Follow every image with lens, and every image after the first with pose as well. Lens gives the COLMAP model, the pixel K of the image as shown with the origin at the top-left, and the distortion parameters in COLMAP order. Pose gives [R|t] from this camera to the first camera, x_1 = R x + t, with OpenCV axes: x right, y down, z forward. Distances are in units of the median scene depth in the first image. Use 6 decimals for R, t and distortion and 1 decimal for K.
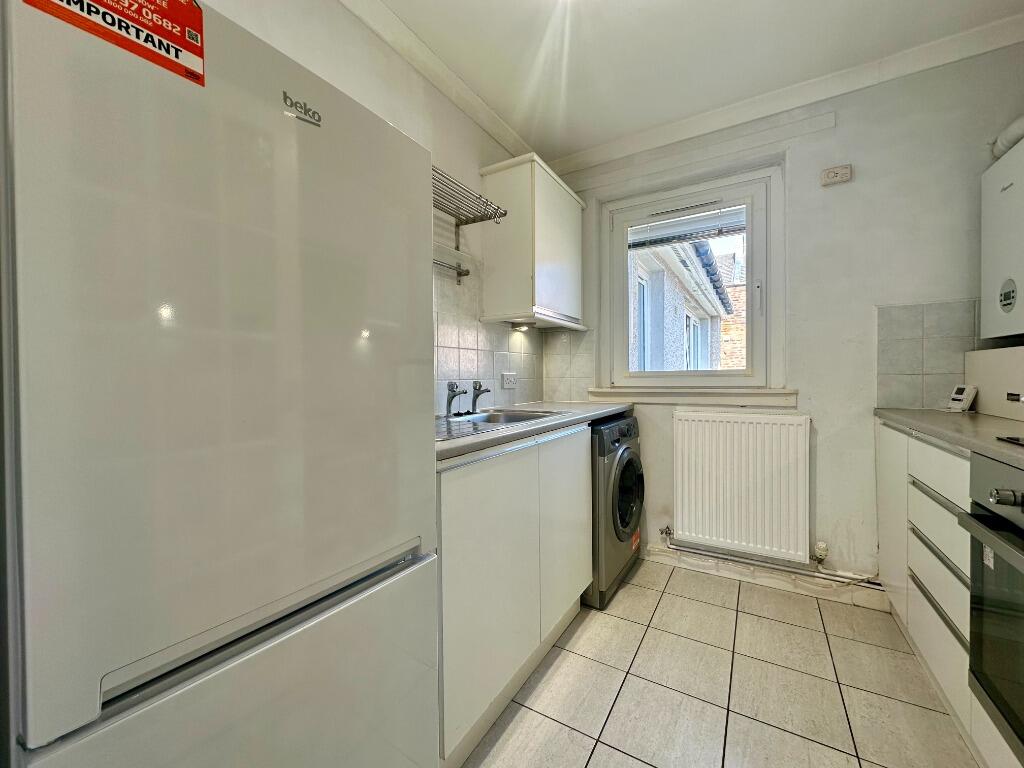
lens RADIAL K [[408.4, 0, 512.6], [0, 408.4, 381.7], [0, 0, 1]] dist [-0.002204, 0.000754]
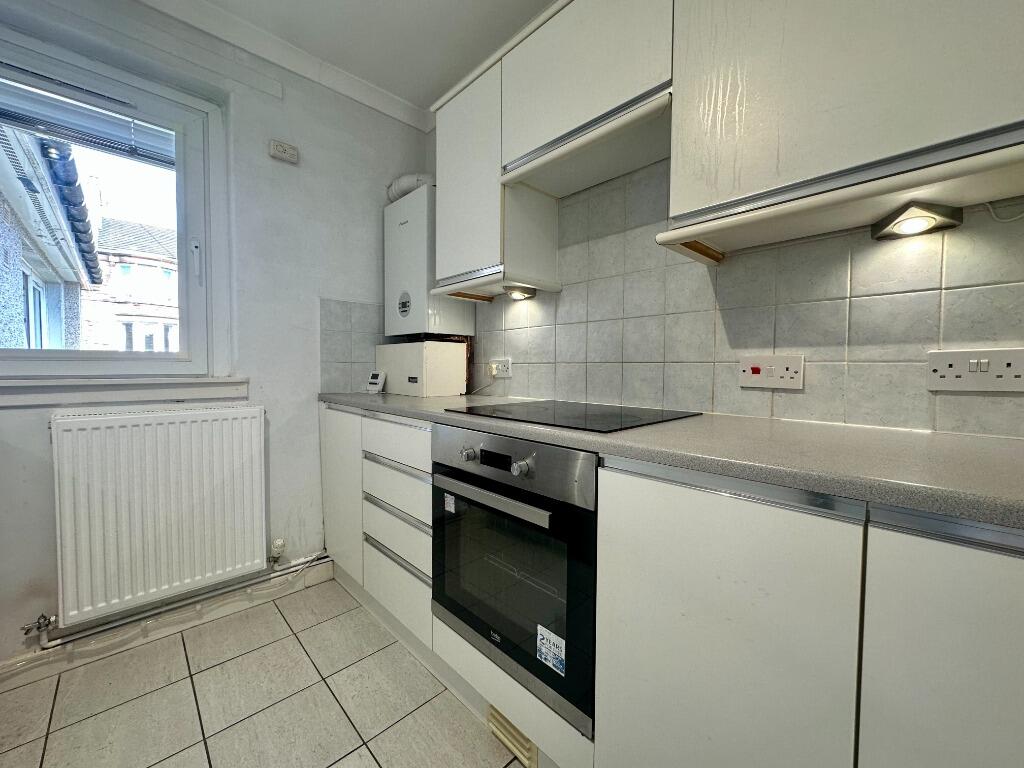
lens RADIAL K [[408.4, 0, 510.2], [0, 408.4, 383.1], [0, 0, 1]] dist [-0.002204, 0.000754]
pose [[0.264828, -0.025803, 0.963951, 0.001565], [0.004209, 0.999663, 0.025602, 0.011566], [-0.964287, -0.002722, 0.264847, 0.233147]]
